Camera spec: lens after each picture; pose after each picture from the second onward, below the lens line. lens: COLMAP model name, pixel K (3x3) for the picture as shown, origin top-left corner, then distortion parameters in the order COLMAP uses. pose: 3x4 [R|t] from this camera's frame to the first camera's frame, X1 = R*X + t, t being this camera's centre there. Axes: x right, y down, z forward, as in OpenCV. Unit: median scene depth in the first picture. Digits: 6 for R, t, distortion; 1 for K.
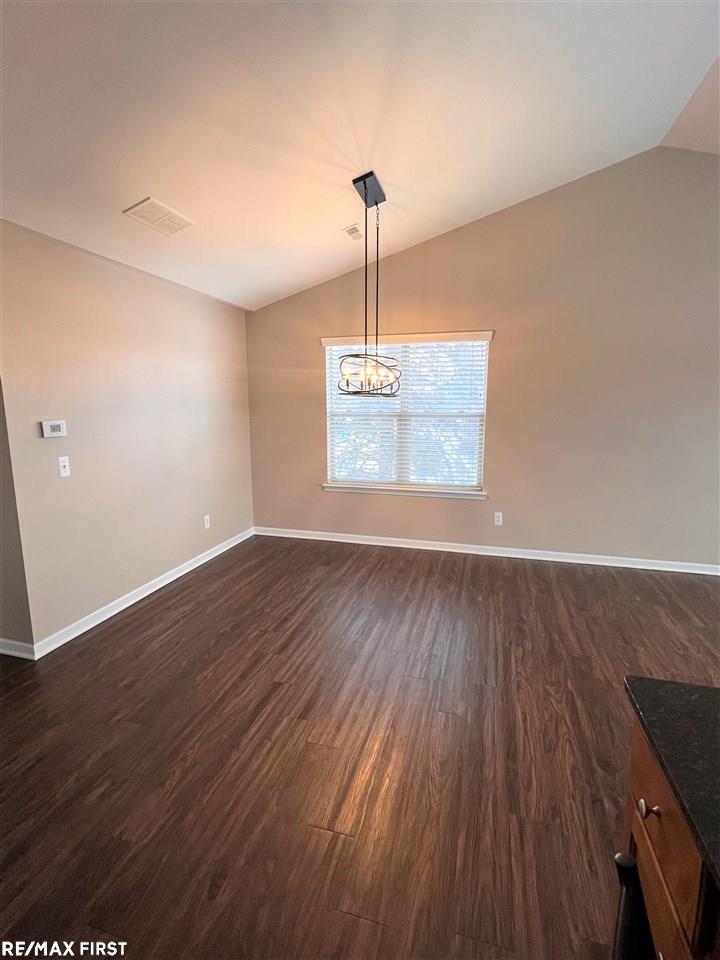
lens RADIAL K [[457.4, 0, 361.8], [0, 457.4, 476.9], [0, 0, 1]] dist [0.015759, 0.000287]
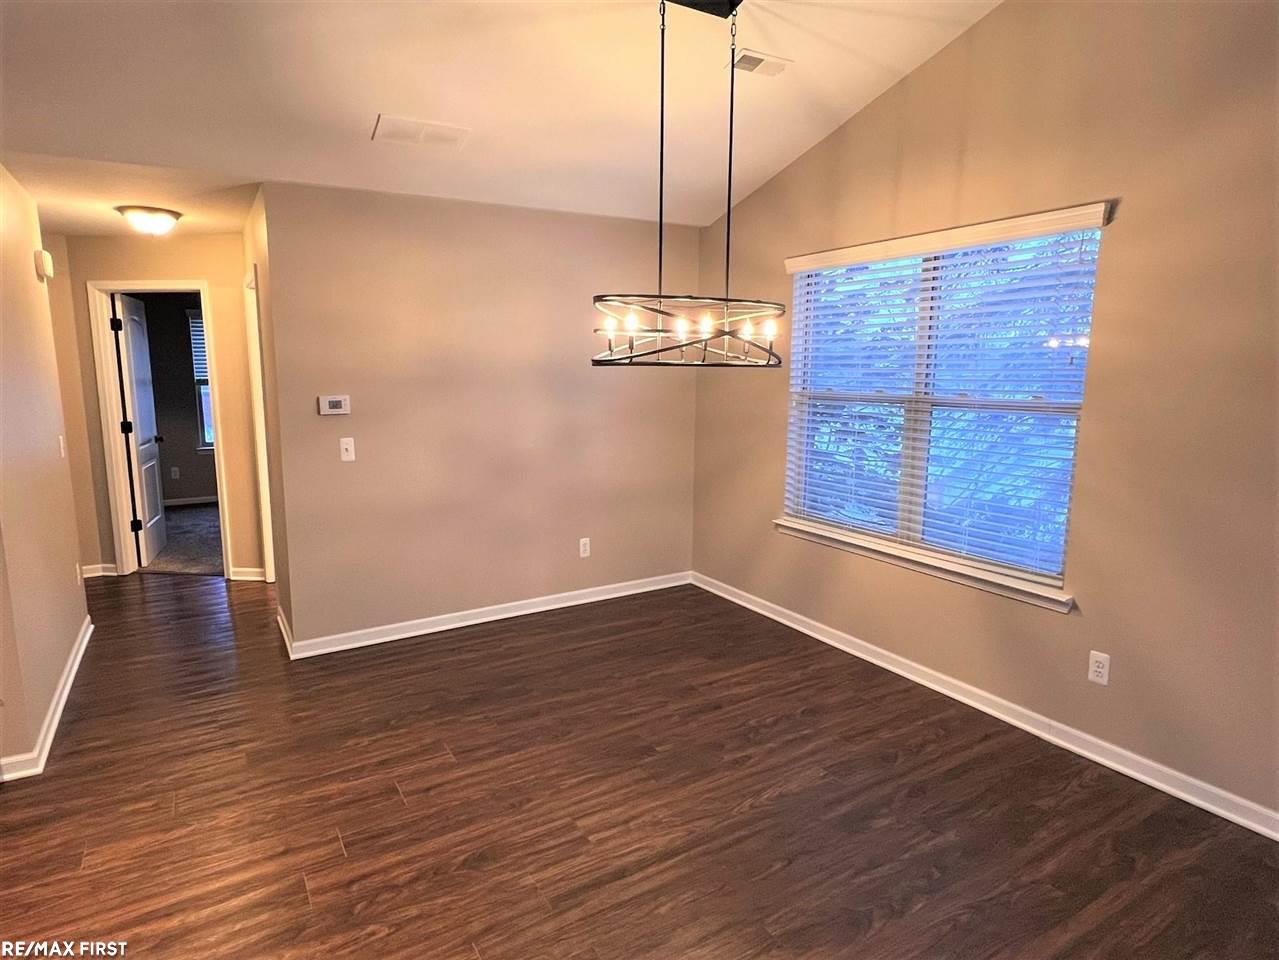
lens RADIAL K [[733.4, 0, 636.5], [0, 733.4, 476.0], [0, 0, 1]] dist [0.004828, 0.002028]
pose [[0.712100, 0.105954, -0.694038, 0.542907], [-0.113537, 0.992914, 0.035089, -0.064276], [0.692837, 0.053812, 0.719083, 0.306625]]
